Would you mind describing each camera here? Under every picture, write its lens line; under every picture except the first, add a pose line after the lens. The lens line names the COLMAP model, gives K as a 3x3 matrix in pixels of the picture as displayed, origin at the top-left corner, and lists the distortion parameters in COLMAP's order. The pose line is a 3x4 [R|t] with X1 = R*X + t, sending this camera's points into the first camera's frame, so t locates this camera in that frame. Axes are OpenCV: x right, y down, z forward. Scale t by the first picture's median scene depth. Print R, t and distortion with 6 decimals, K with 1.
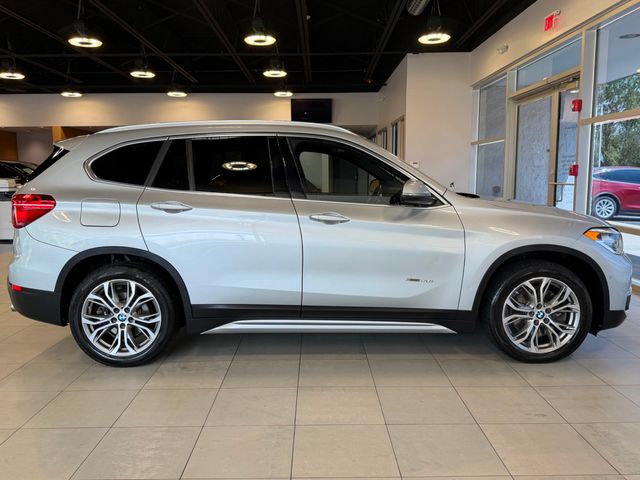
lens RADIAL K [[520.9, 0, 313.6], [0, 520.9, 239.0], [0, 0, 1]] dist [0.050775, -0.058535]
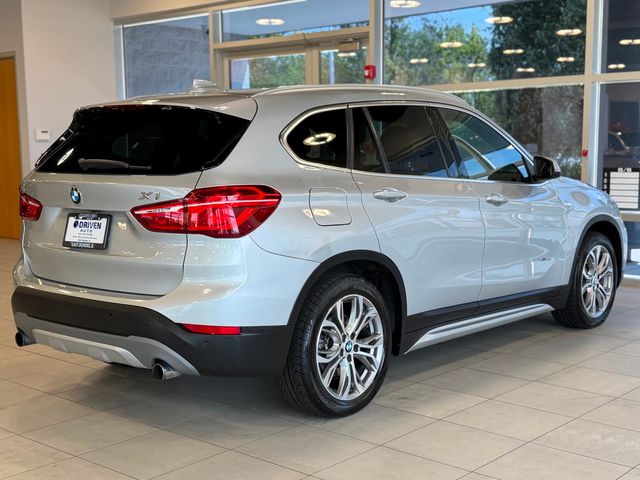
lens RADIAL K [[921.2, 0, 293.4], [0, 921.2, 239.3], [0, 0, 1]] dist [0.131915, 0.000000]
pose [[0.675615, -0.078560, 0.733057, -1.356129], [0.097620, 0.995084, 0.016671, -0.030587], [-0.730763, 0.060298, 0.679962, 0.161918]]
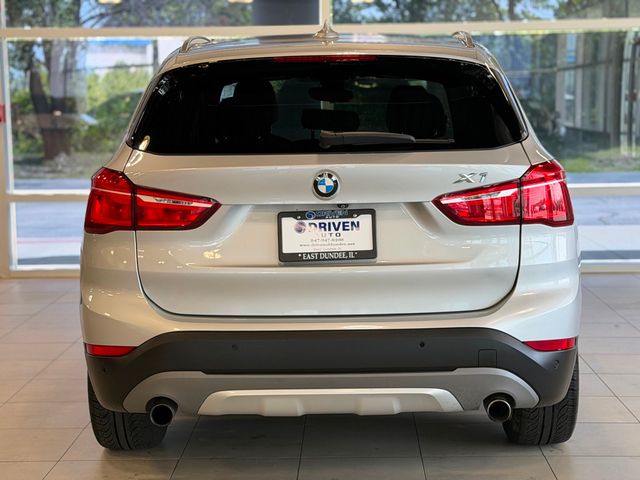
lens RADIAL K [[1255.5, 0, 322.5], [0, 1255.5, 237.7], [0, 0, 1]] dist [0.179727, 0.000000]
pose [[0.022443, -0.104972, 0.994222, -1.733073], [0.138519, 0.985207, 0.100893, -0.145555], [-0.990105, 0.135454, 0.036651, 1.029072]]
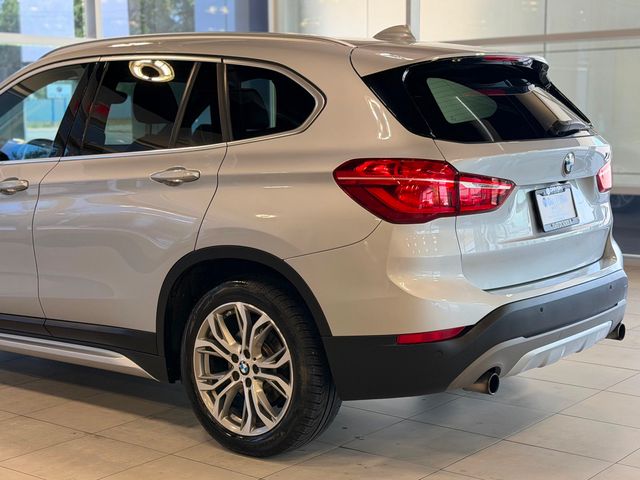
lens RADIAL K [[1084.2, 0, 357.6], [0, 1084.2, 243.0], [0, 0, 1]] dist [0.108065, 0.000000]
pose [[-0.789089, -0.064348, 0.610900, -1.218566], [0.092032, 0.970889, 0.221144, -0.258313], [-0.607346, 0.230725, -0.760195, 1.969516]]
